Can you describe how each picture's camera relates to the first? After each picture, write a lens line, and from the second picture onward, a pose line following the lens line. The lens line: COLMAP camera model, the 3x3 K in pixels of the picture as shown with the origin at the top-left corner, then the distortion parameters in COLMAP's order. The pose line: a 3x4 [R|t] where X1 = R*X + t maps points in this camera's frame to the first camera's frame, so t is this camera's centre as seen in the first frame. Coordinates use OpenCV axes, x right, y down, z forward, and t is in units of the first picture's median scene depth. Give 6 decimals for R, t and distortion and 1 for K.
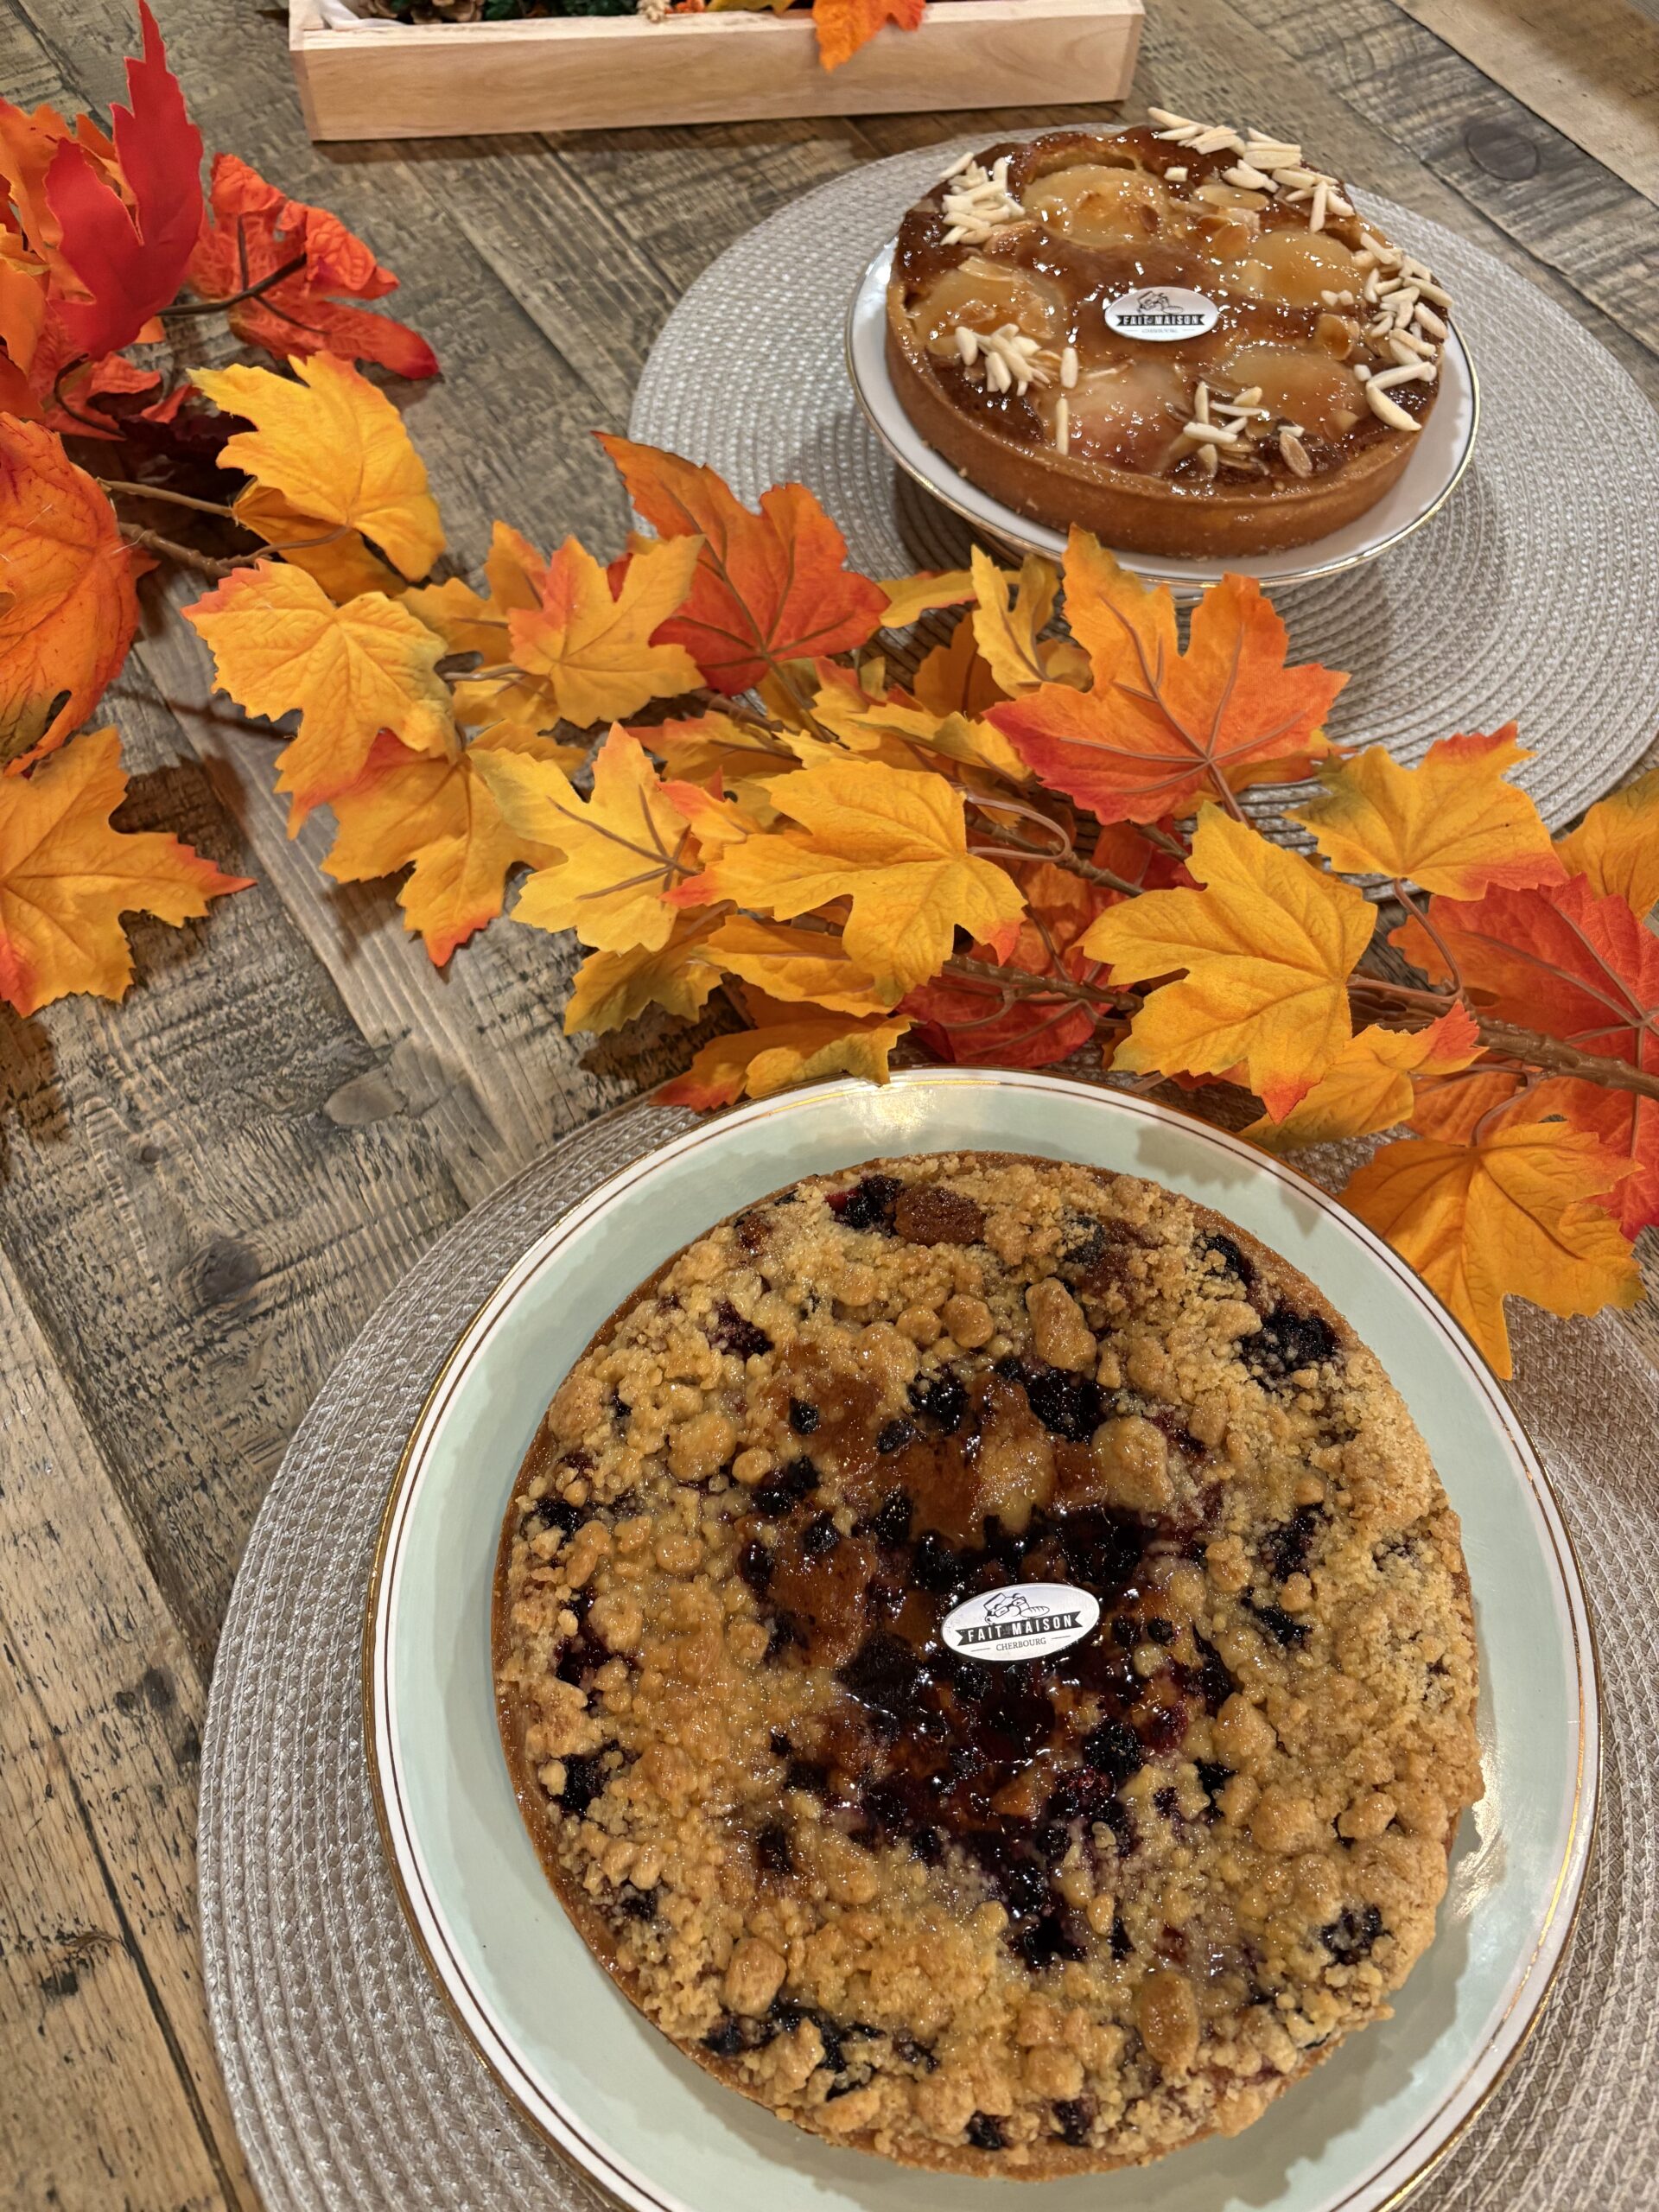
lens RADIAL K [[1660.4, 0, 829.5], [0, 1660.4, 1106.0], [0, 0, 1]] dist [0.012045, -0.000709]
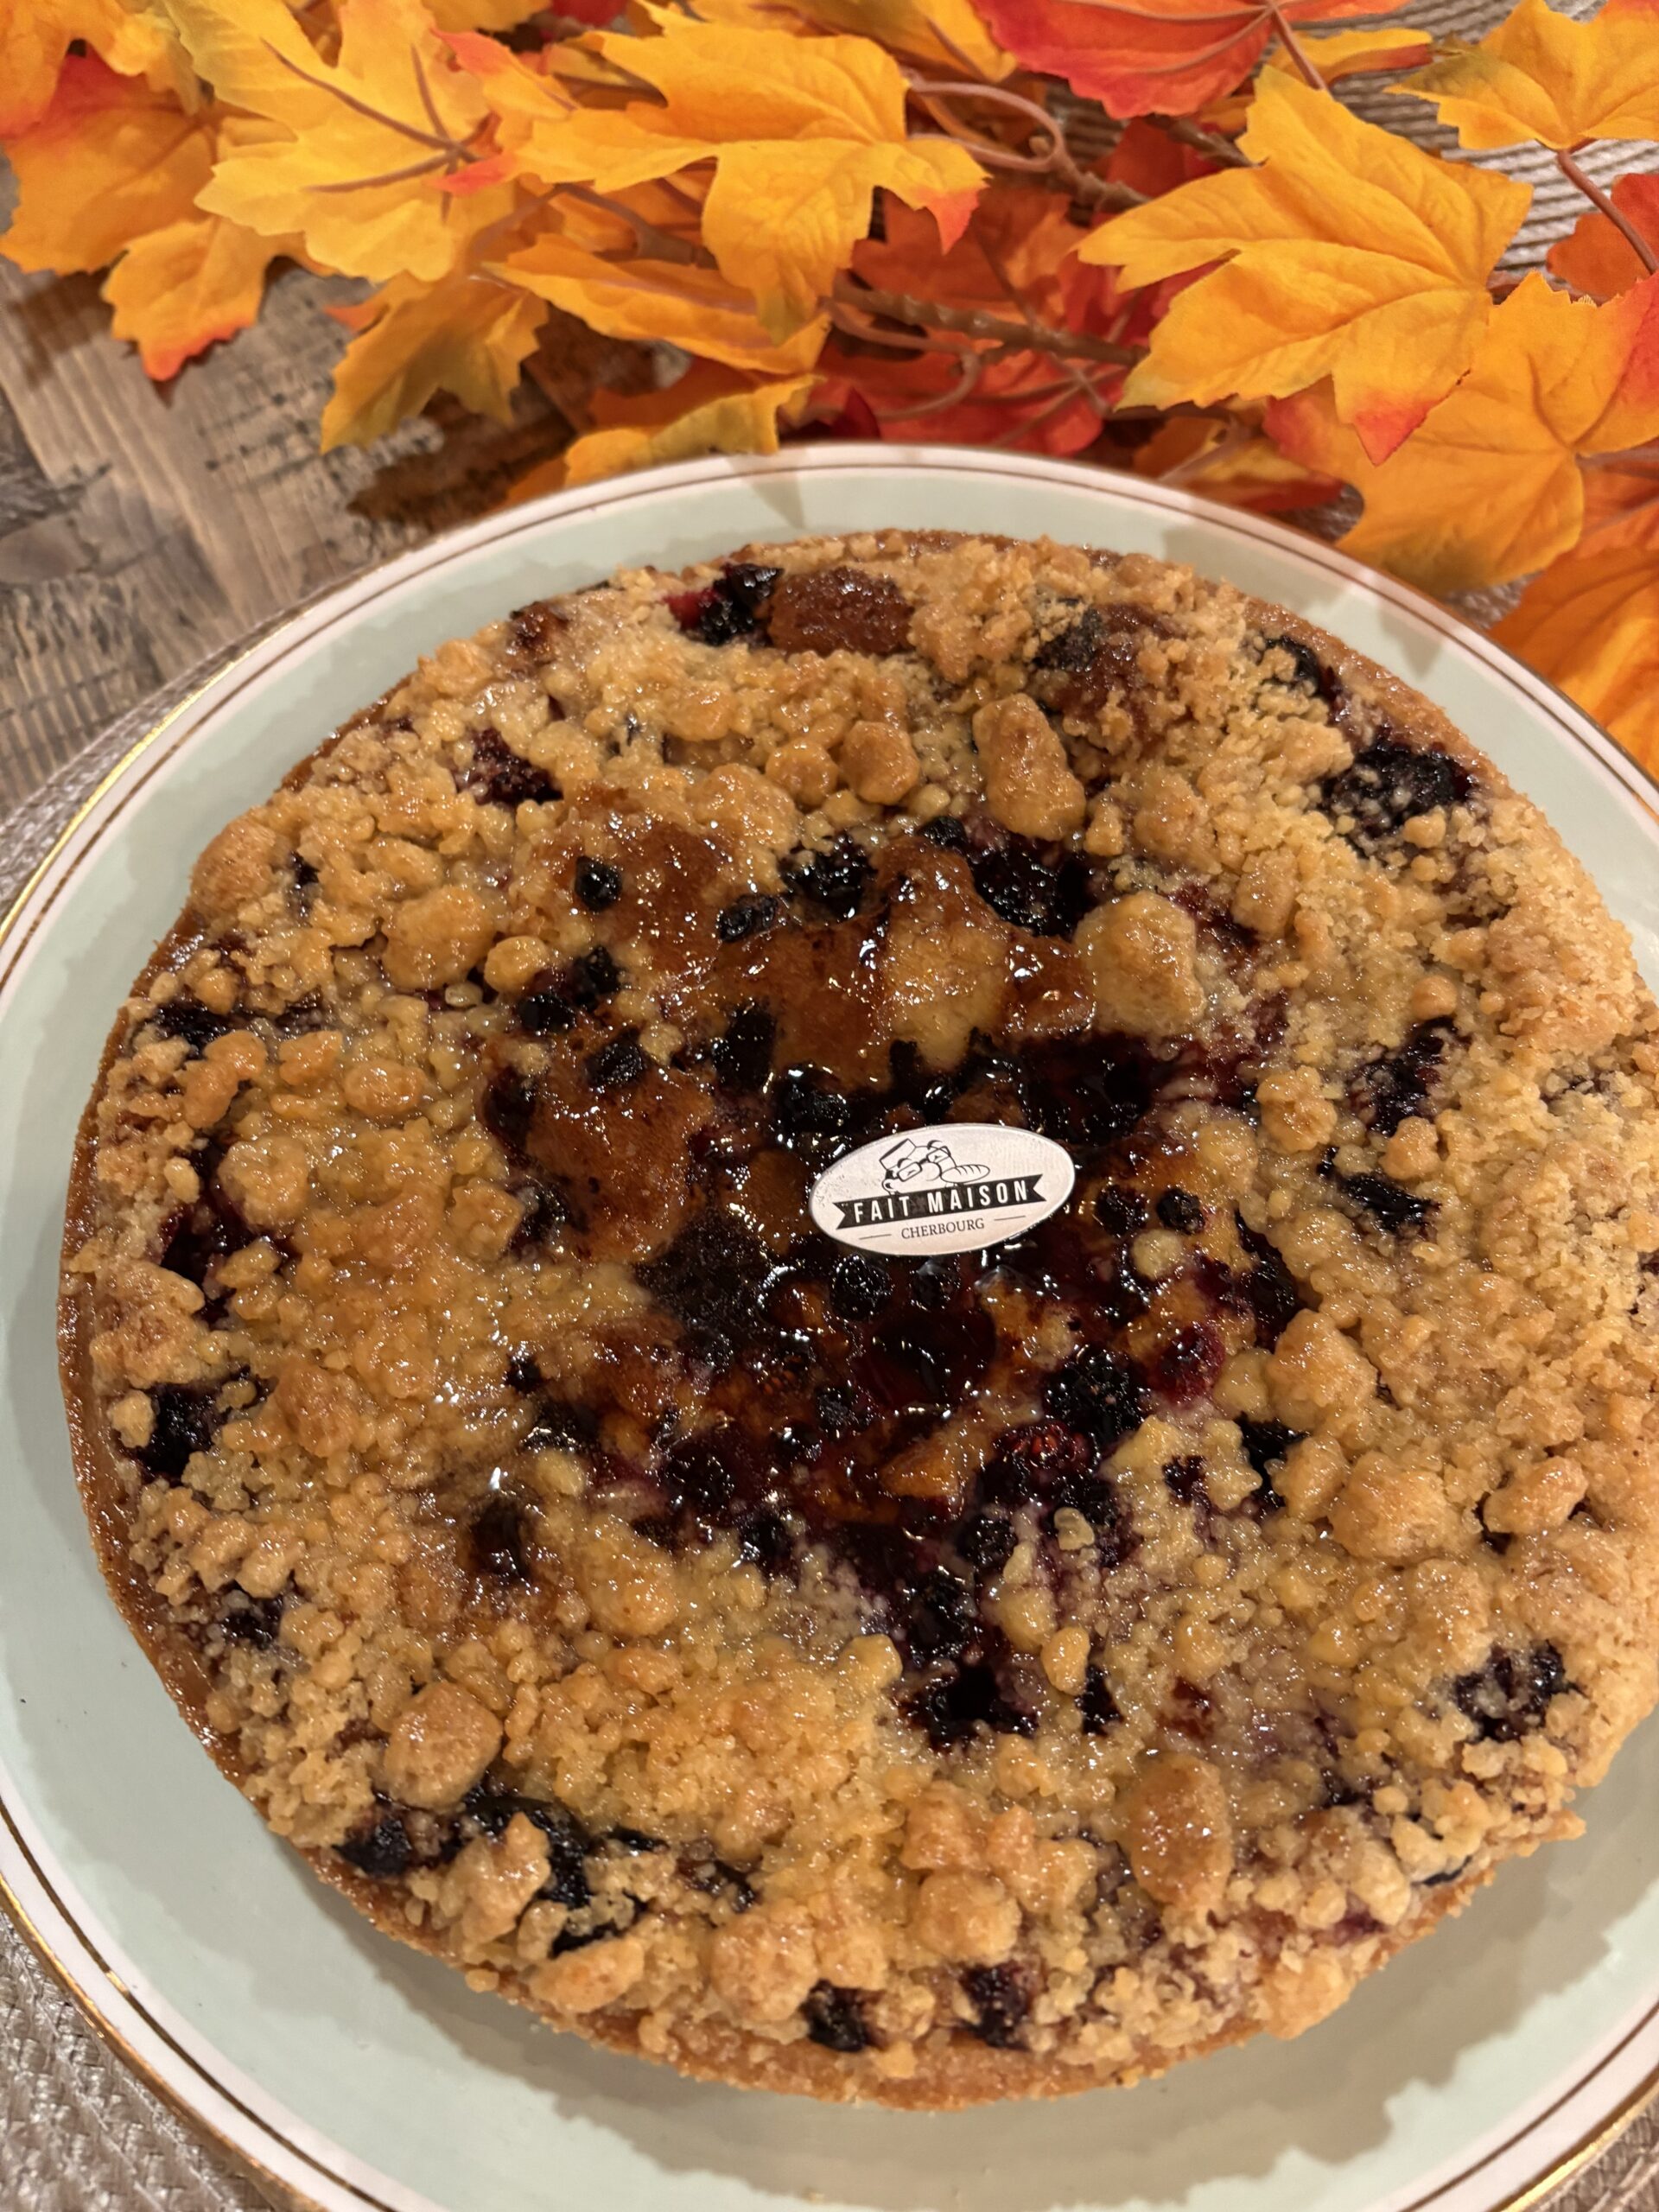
lens RADIAL K [[1682.7, 0, 860.5], [0, 1682.7, 1106.5], [0, 0, 1]] dist [-0.009534, 0.000538]
pose [[0.999023, -0.003000, -0.044098, 0.113846], [0.003004, 0.999995, 0.000018, 0.282974], [0.044097, -0.000150, 0.999027, 0.402904]]
